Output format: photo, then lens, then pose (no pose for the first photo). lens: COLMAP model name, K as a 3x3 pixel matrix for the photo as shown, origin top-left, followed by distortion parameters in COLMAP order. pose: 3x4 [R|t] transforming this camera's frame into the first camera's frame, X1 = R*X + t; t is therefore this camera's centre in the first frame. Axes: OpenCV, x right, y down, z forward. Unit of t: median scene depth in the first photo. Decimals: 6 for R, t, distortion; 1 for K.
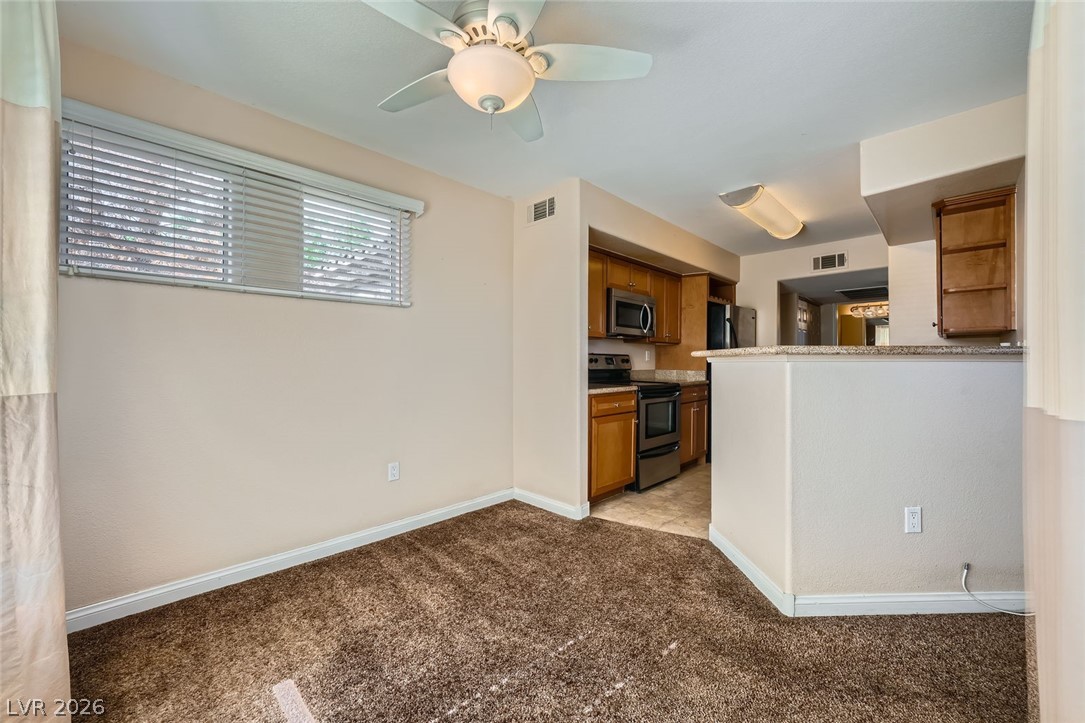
lens RADIAL K [[429.7, 0, 543.7], [0, 429.7, 361.3], [0, 0, 1]] dist [-0.009124, 0.002685]
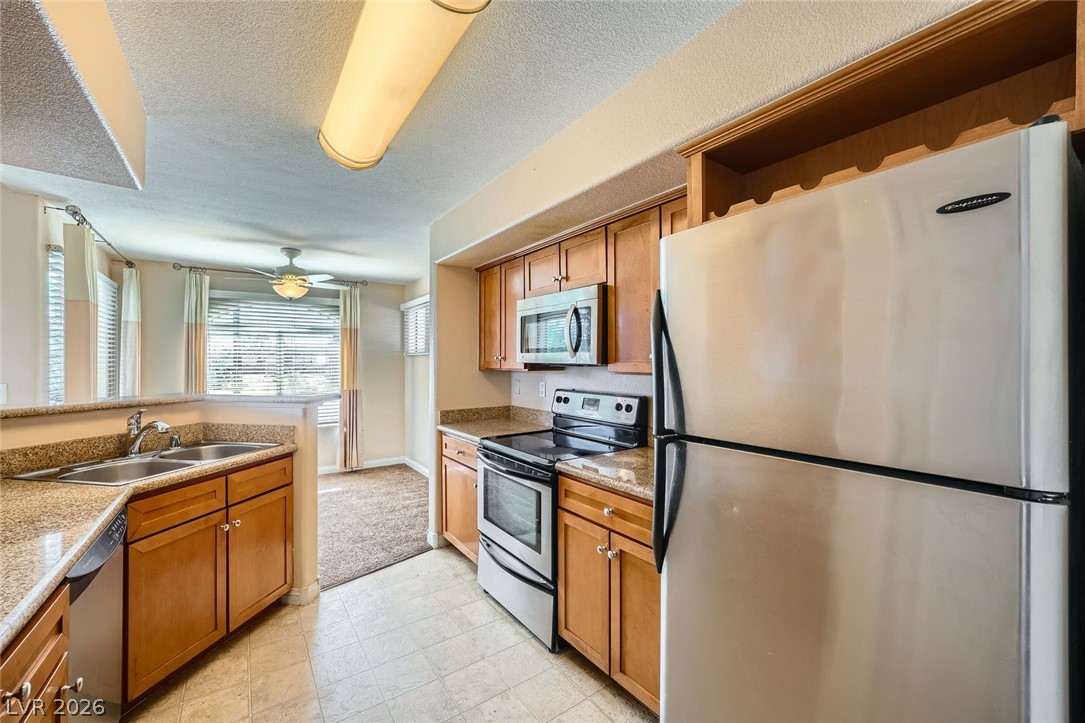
lens RADIAL K [[429.7, 0, 547.1], [0, 429.7, 360.3], [0, 0, 1]] dist [-0.009124, 0.002685]
pose [[-0.186483, -0.000071, -0.982458, 0.813538], [-0.001116, 0.999999, 0.000139, -0.065838], [0.982458, 0.001123, -0.186483, 1.112640]]
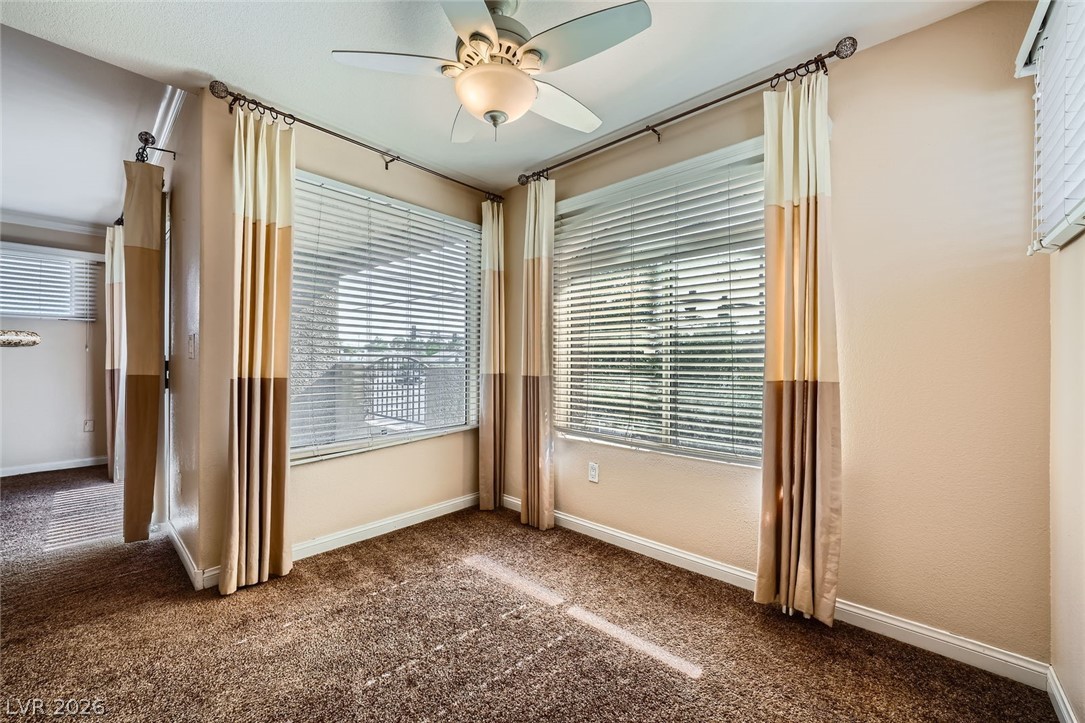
lens RADIAL K [[429.7, 0, 541.2], [0, 429.7, 356.2], [0, 0, 1]] dist [-0.009124, 0.002685]
pose [[-0.999836, -0.006562, -0.016905, -0.080232], [-0.006584, 0.999978, 0.001195, -0.002967], [0.016897, 0.001306, -0.999856, 0.731801]]
